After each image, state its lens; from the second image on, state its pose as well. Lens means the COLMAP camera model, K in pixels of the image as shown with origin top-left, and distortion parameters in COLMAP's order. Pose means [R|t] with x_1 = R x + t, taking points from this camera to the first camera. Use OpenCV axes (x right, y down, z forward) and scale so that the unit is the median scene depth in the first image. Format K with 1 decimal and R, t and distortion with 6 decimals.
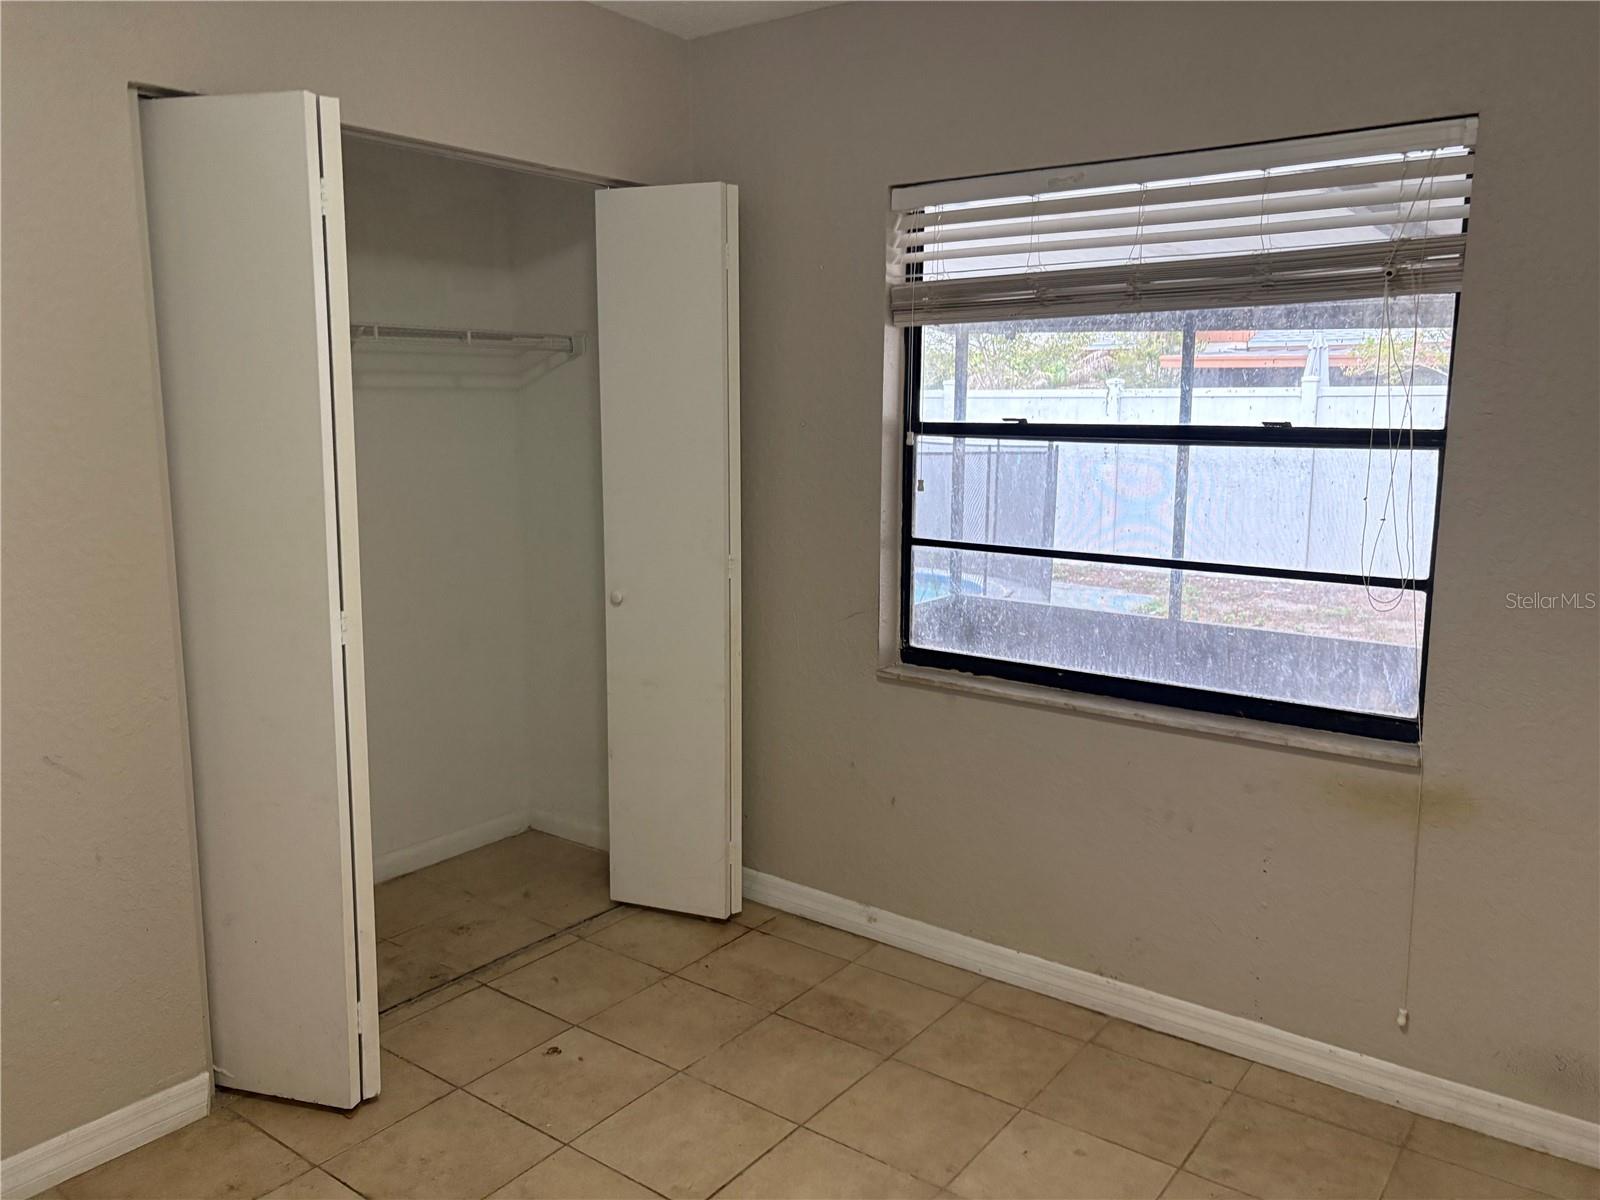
lens RADIAL K [[1225.9, 0, 800.0], [0, 1225.9, 600.0], [0, 0, 1]] dist [0.080692, -0.083874]
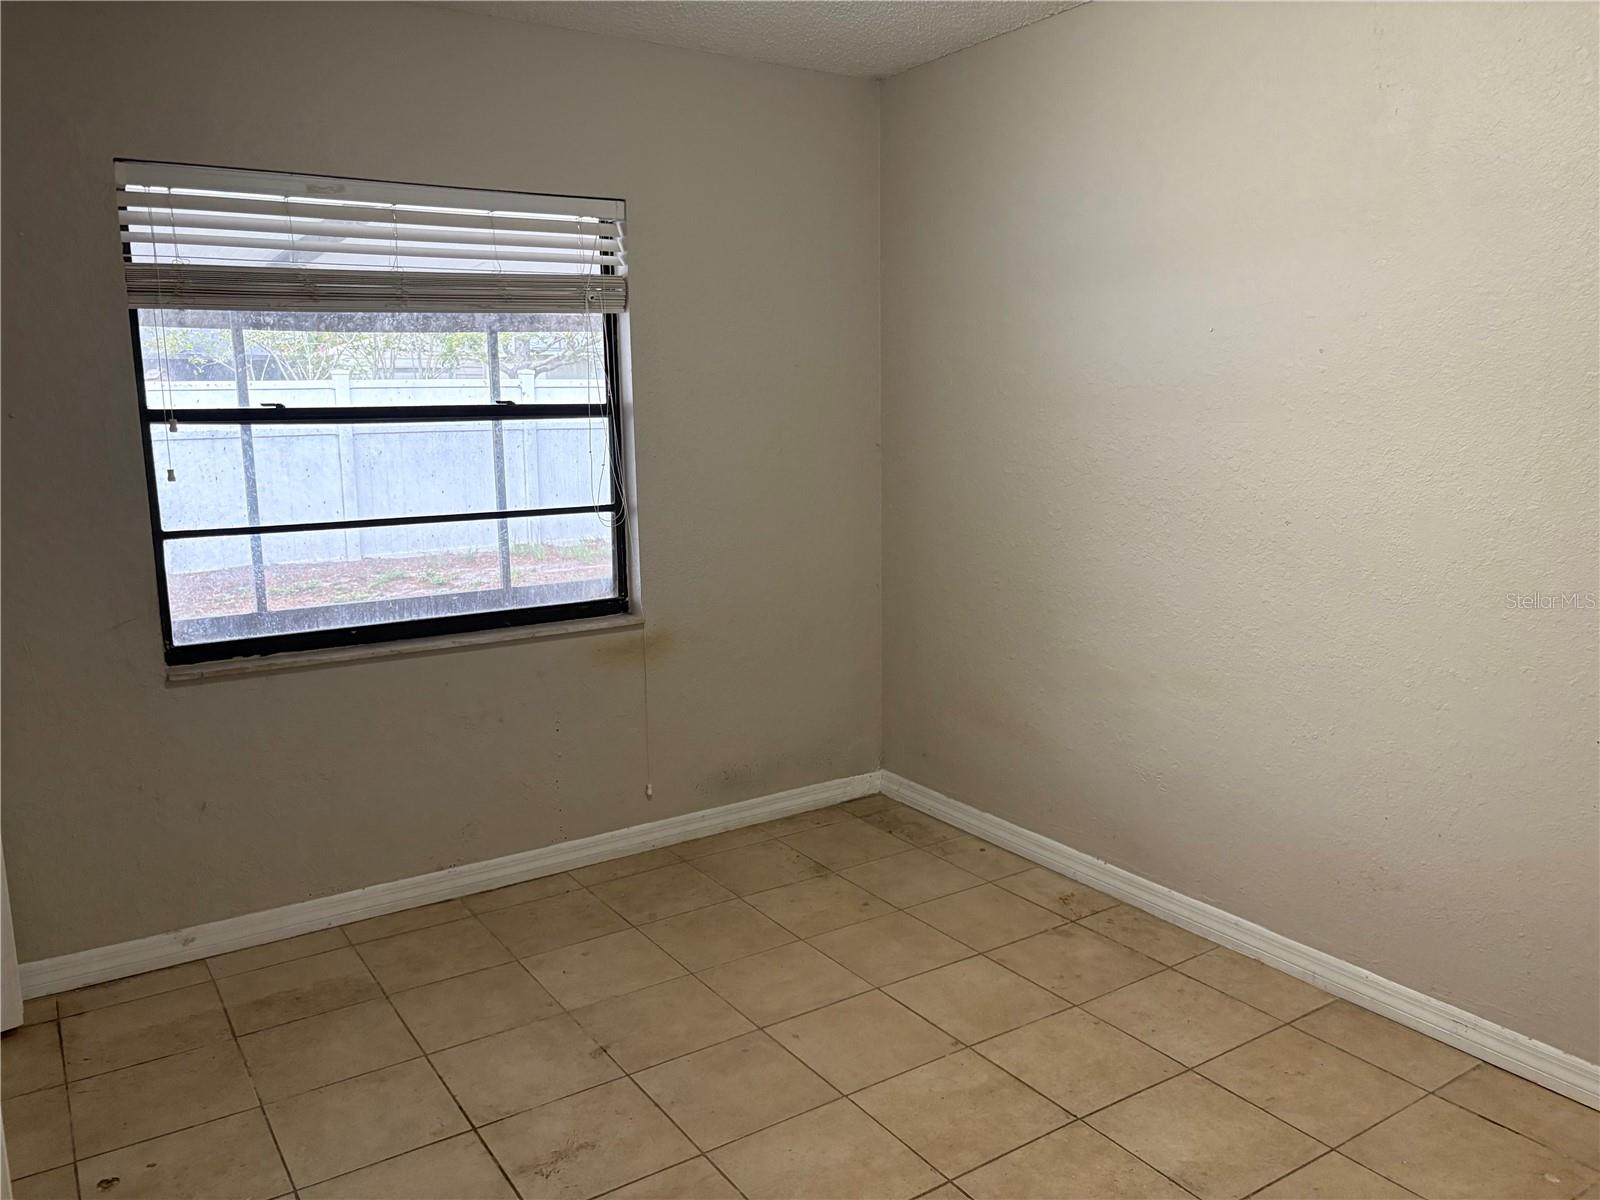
lens RADIAL K [[1185.3, 0, 800.0], [0, 1185.3, 600.0], [0, 0, 1]] dist [-0.006595, 0.043222]
pose [[0.354743, -0.164235, 0.920426, -0.659846], [0.174130, 0.978832, 0.107545, -0.013618], [-0.918606, 0.122123, 0.375832, 0.231869]]
